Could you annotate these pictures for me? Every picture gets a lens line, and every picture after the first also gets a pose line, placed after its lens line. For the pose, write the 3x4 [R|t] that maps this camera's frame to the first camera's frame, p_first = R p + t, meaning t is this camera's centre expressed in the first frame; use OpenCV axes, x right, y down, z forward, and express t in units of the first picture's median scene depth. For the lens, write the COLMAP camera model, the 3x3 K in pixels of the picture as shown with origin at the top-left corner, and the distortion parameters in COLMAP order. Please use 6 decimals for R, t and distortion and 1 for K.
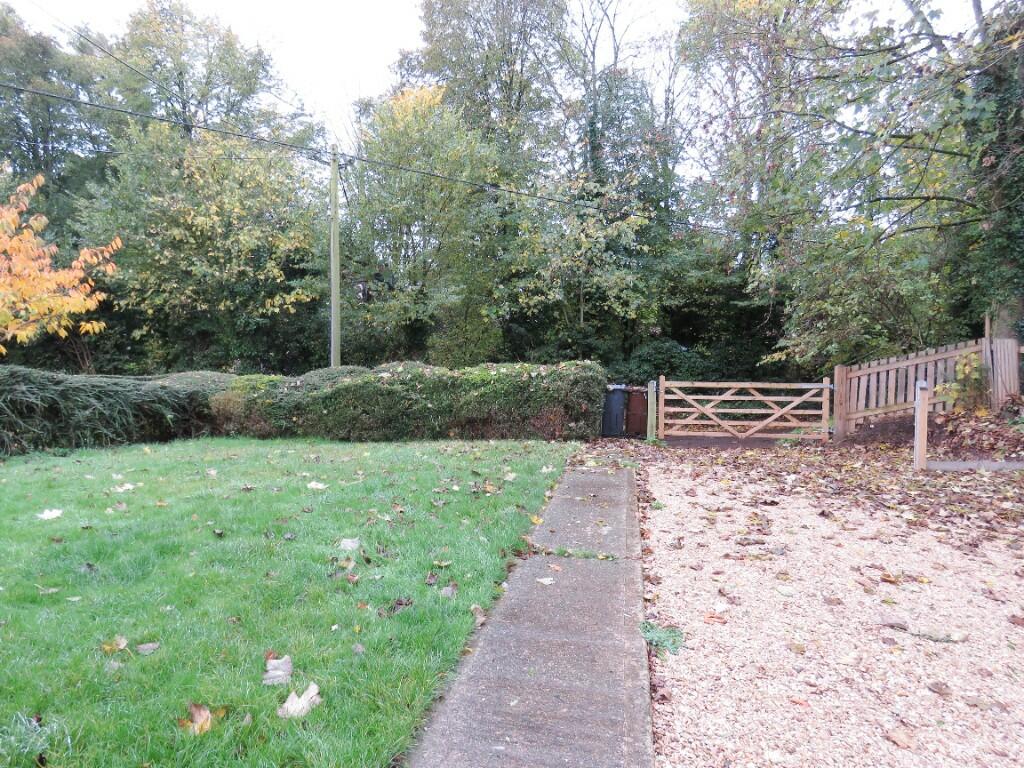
lens RADIAL K [[672.7, 0, 512.0], [0, 672.7, 384.0], [0, 0, 1]] dist [0.010395, 0.000353]
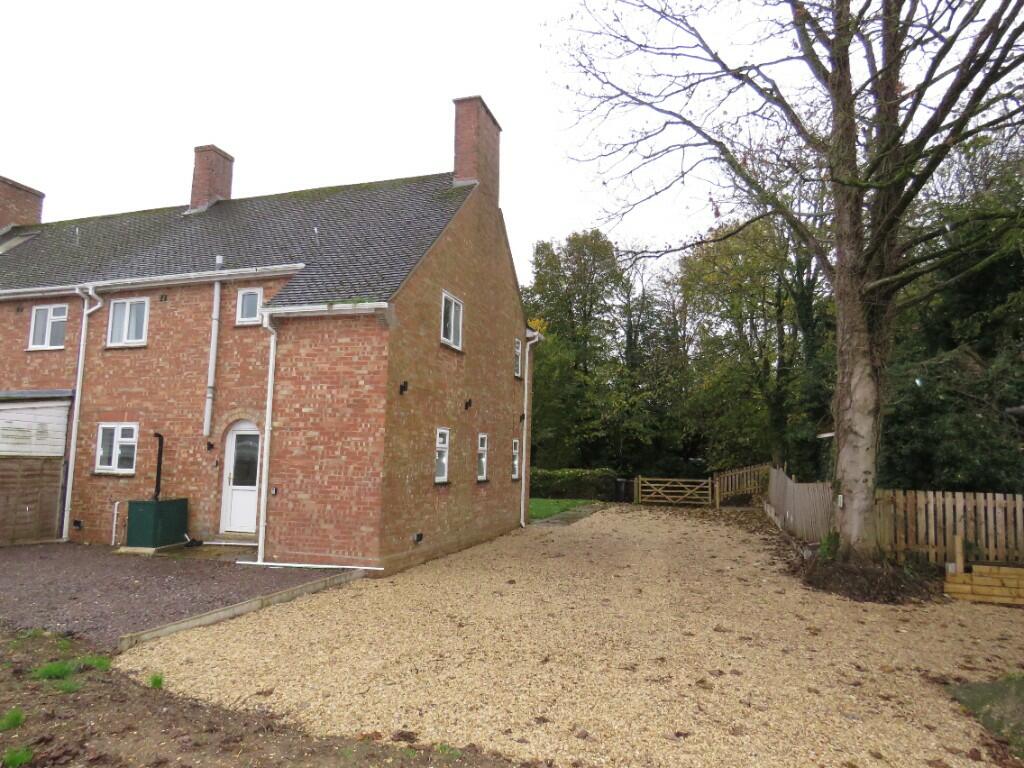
lens RADIAL K [[672.7, 0, 512.0], [0, 672.7, 384.0], [0, 0, 1]] dist [0.010395, 0.000353]
pose [[0.991744, 0.001883, -0.128222, 0.083390], [-0.022421, 0.987037, -0.158919, 0.056028], [0.126260, 0.160482, 0.978930, -1.387410]]
